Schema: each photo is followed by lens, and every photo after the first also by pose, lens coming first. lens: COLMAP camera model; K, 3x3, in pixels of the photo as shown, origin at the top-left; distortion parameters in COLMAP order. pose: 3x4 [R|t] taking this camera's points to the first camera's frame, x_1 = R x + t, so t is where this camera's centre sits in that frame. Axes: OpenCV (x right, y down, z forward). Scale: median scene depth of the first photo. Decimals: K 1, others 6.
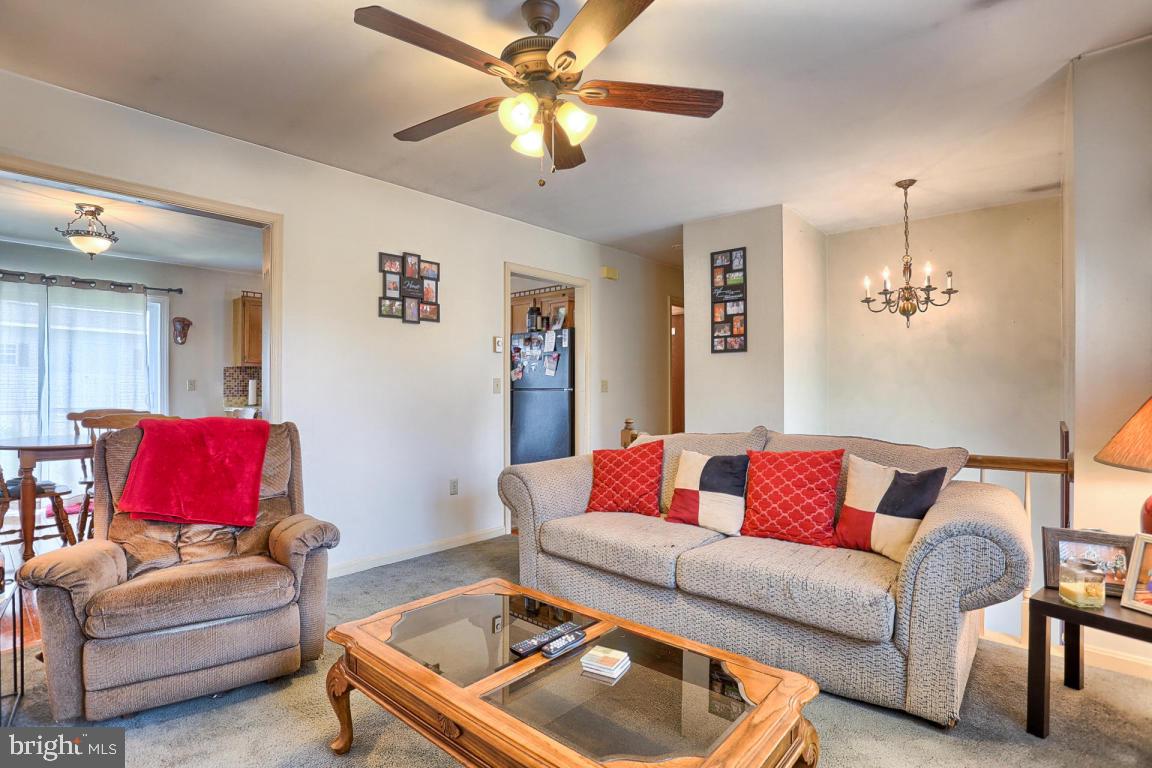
lens RADIAL K [[560.6, 0, 570.5], [0, 560.6, 382.2], [0, 0, 1]] dist [-0.066738, 0.028657]
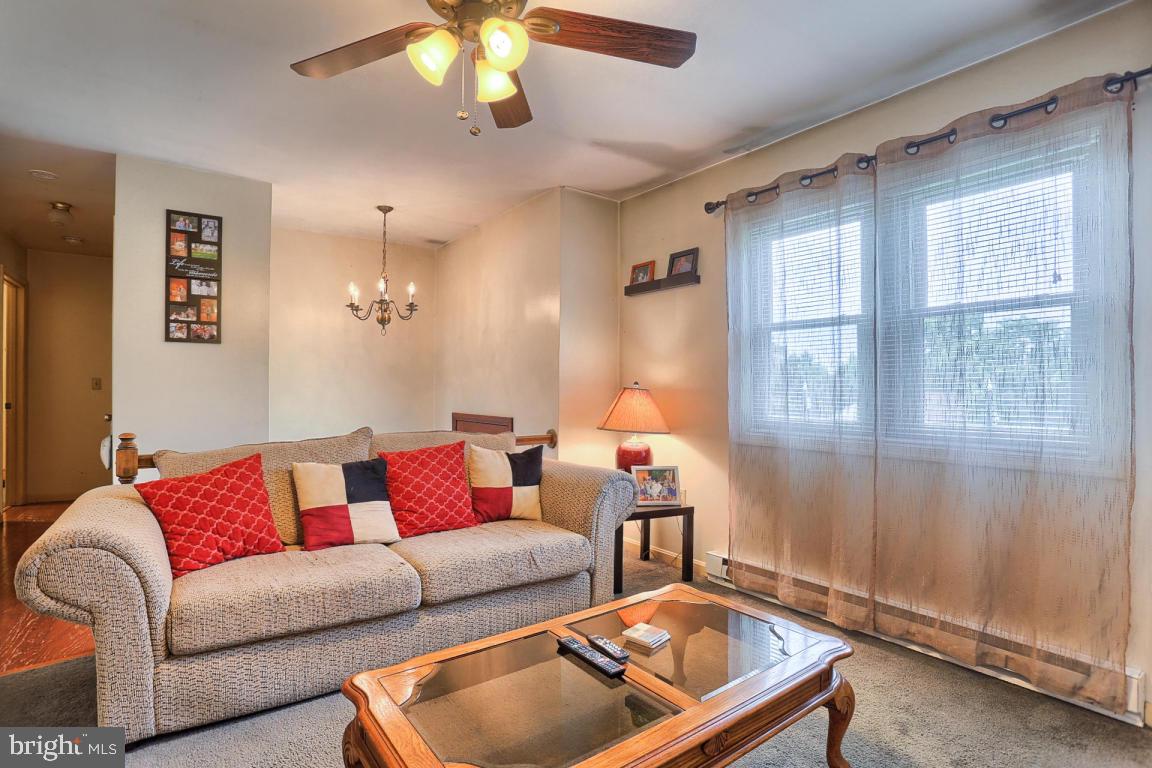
lens RADIAL K [[560.6, 0, 570.5], [0, 560.6, 382.2], [0, 0, 1]] dist [-0.066738, 0.028657]
pose [[0.231106, 0.015264, 0.972809, -0.352006], [-0.012072, 0.999845, -0.012821, 0.006397], [-0.972854, -0.008781, 0.231254, 0.302053]]
